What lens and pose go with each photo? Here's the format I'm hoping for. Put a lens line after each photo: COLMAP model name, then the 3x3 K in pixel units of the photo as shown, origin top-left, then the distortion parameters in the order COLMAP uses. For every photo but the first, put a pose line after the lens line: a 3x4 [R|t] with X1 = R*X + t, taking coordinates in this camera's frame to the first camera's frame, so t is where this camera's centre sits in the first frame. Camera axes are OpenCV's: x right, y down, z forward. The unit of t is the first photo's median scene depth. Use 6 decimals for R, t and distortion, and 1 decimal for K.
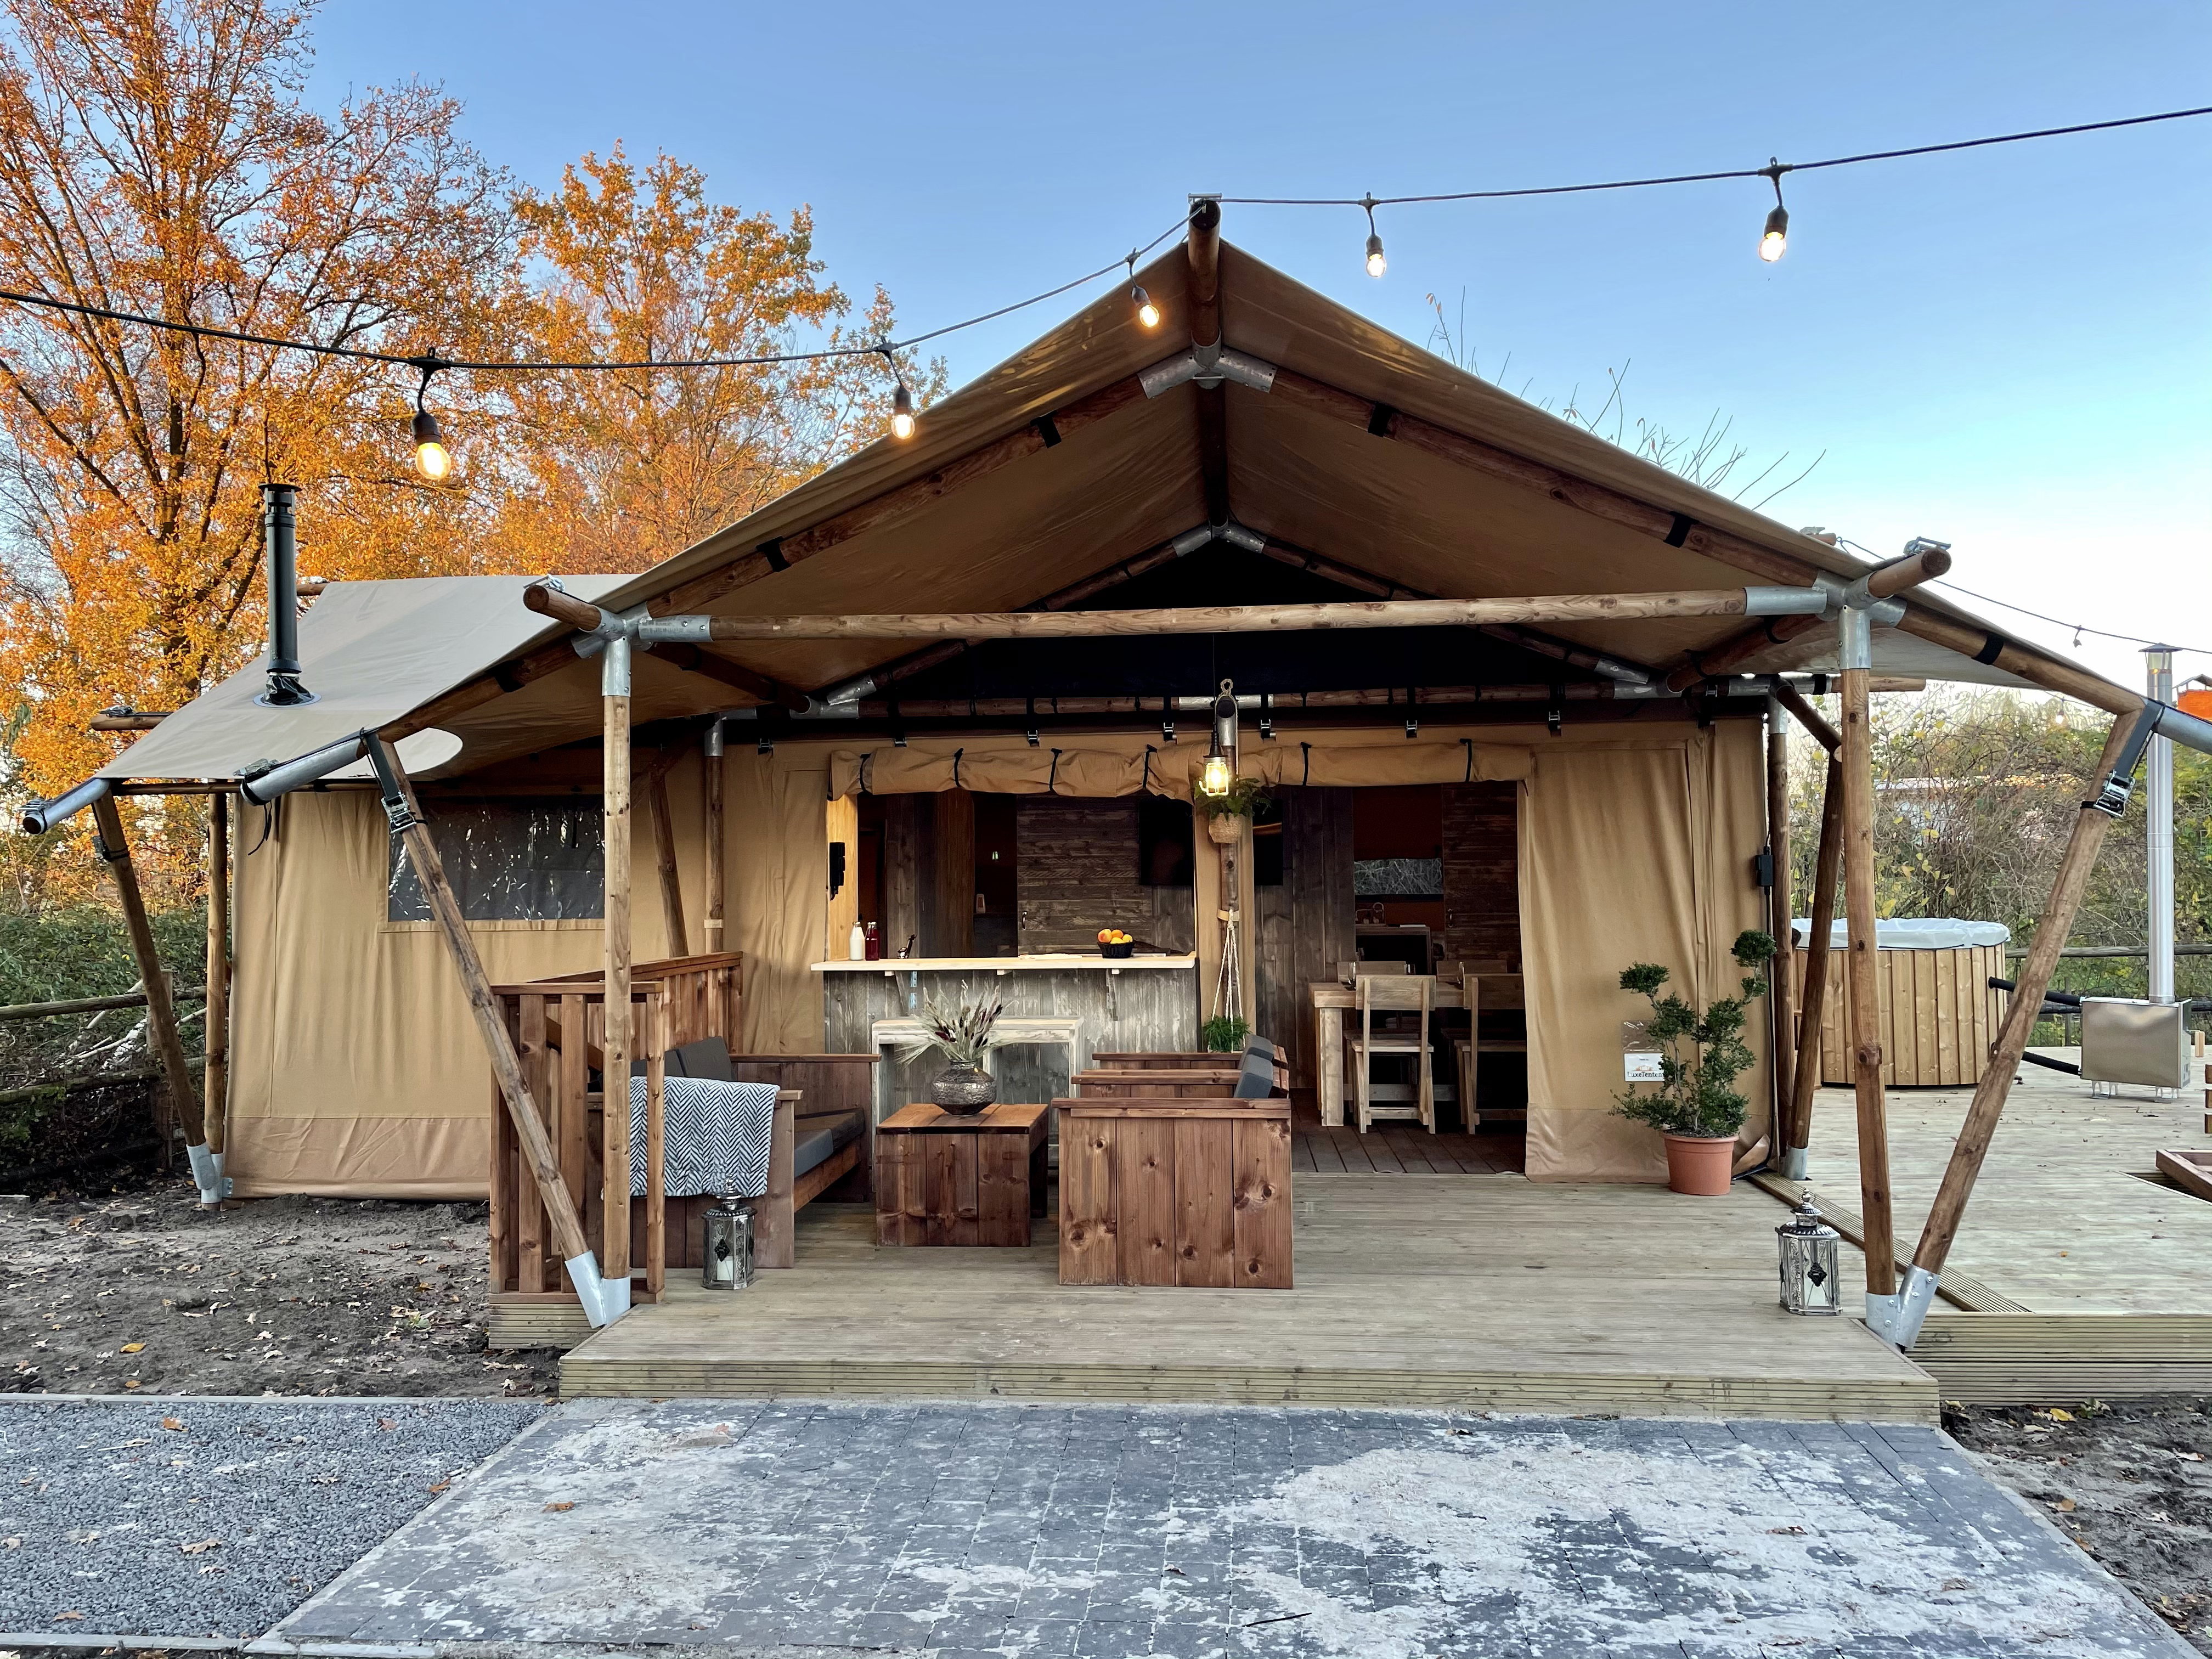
lens RADIAL K [[1689.7, 0, 1097.5], [0, 1689.7, 820.9], [0, 0, 1]] dist [0.084655, -0.122473]
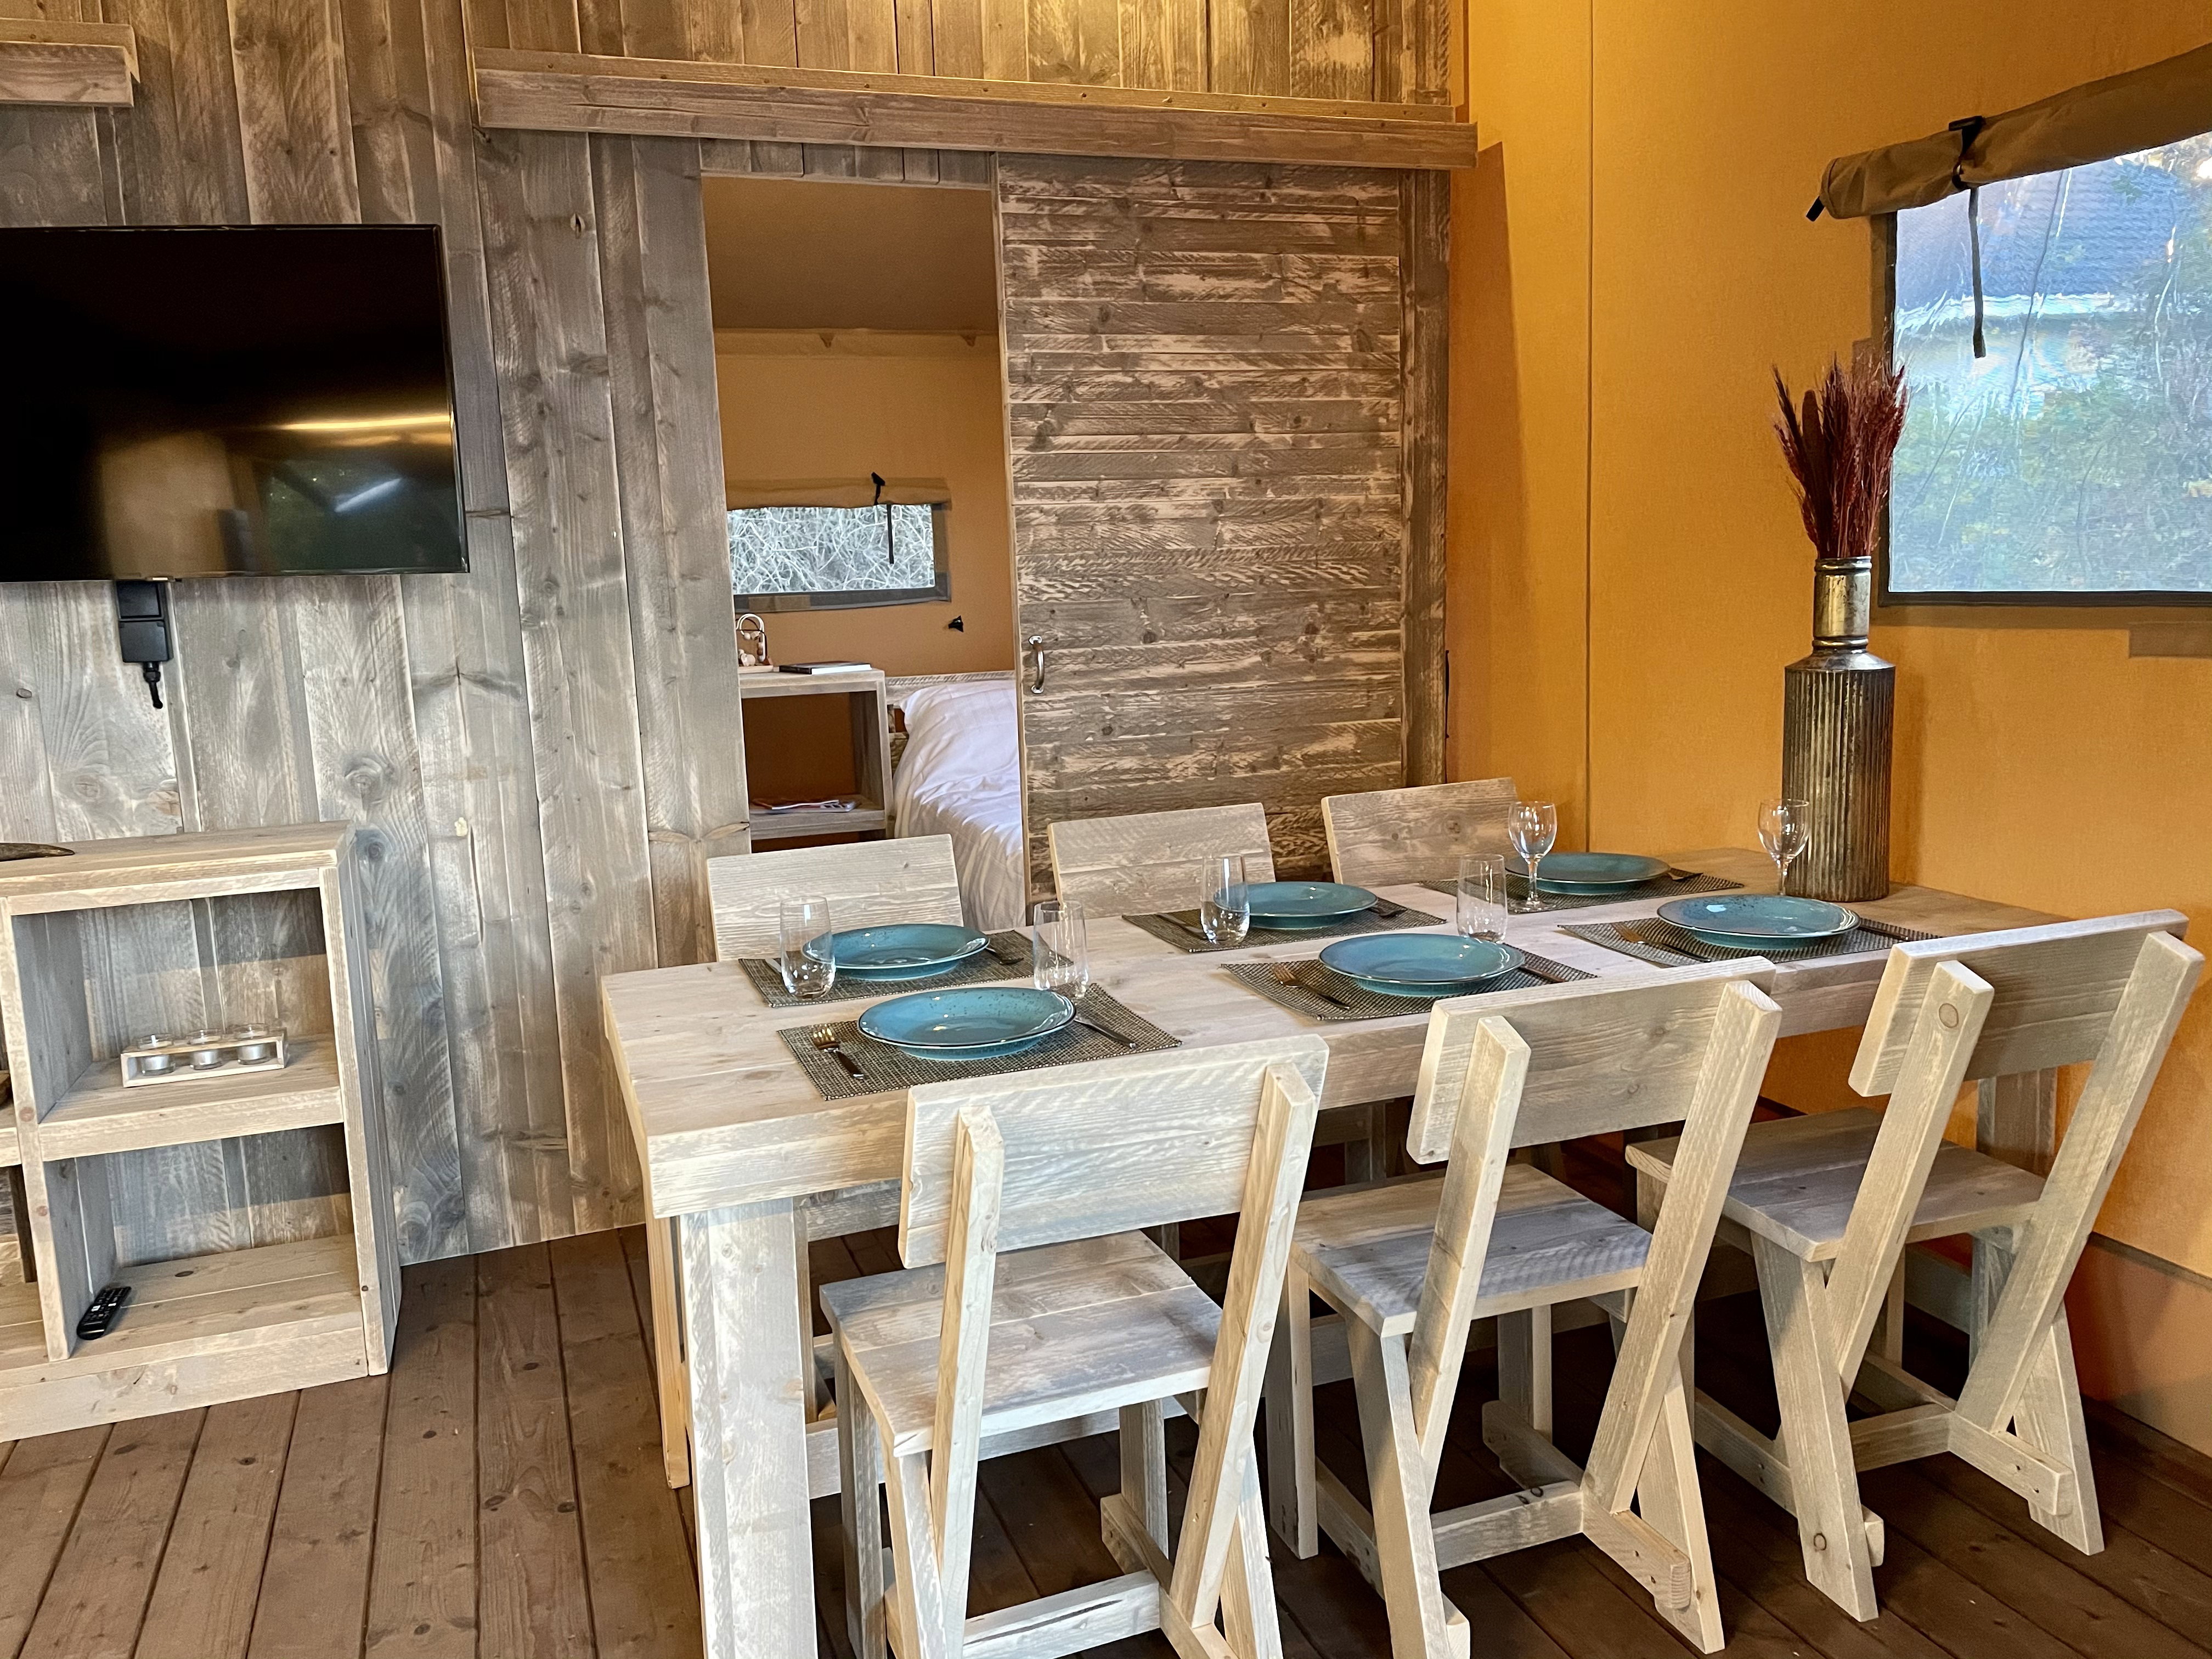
lens RADIAL K [[1689.7, 0, 1097.5], [0, 1689.7, 820.9], [0, 0, 1]] dist [0.084655, -0.122473]
pose [[0.913389, -0.083611, 0.398409, 0.087225], [0.010472, 0.983182, 0.182325, 0.027776], [-0.406953, -0.162362, 0.898904, 0.695408]]
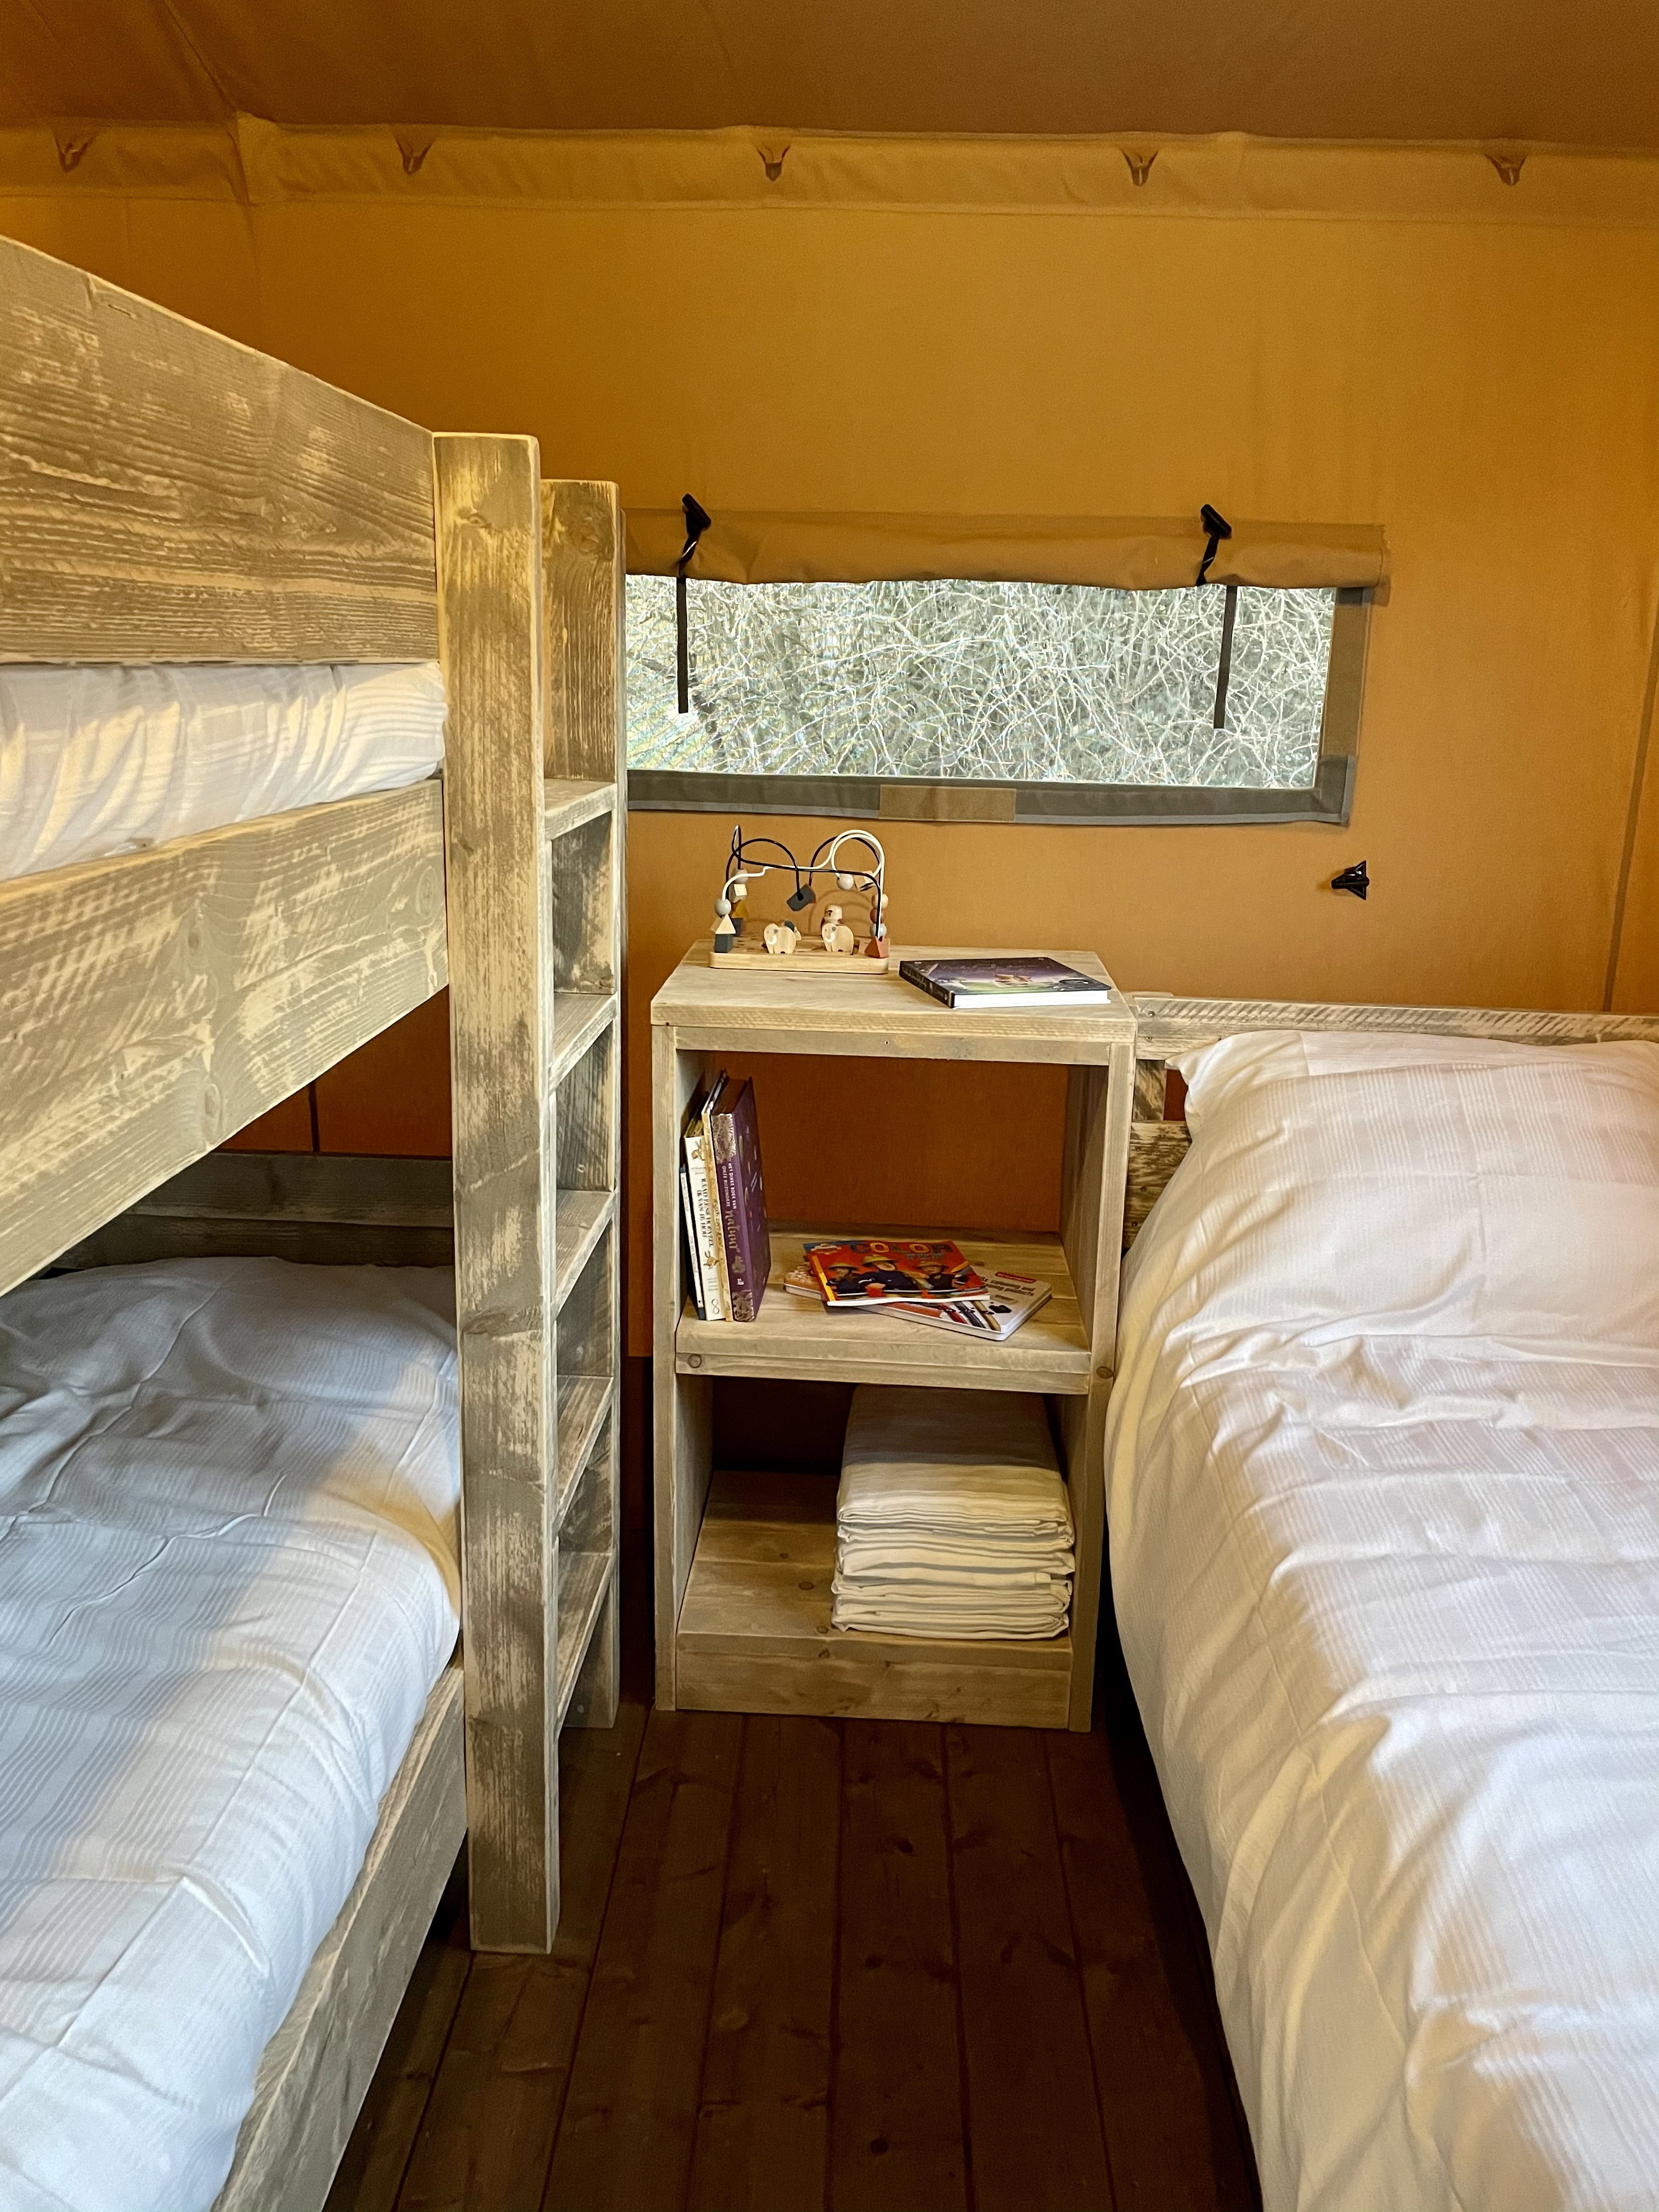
lens RADIAL K [[1689.7, 0, 765.5], [0, 1689.7, 1108.9], [0, 0, 1]] dist [0.084655, -0.122473]
pose [[0.999334, 0.031486, 0.018455, 0.145651], [-0.035550, 0.954194, 0.297068, 0.027776], [-0.008256, -0.297526, 0.954678, 0.867500]]
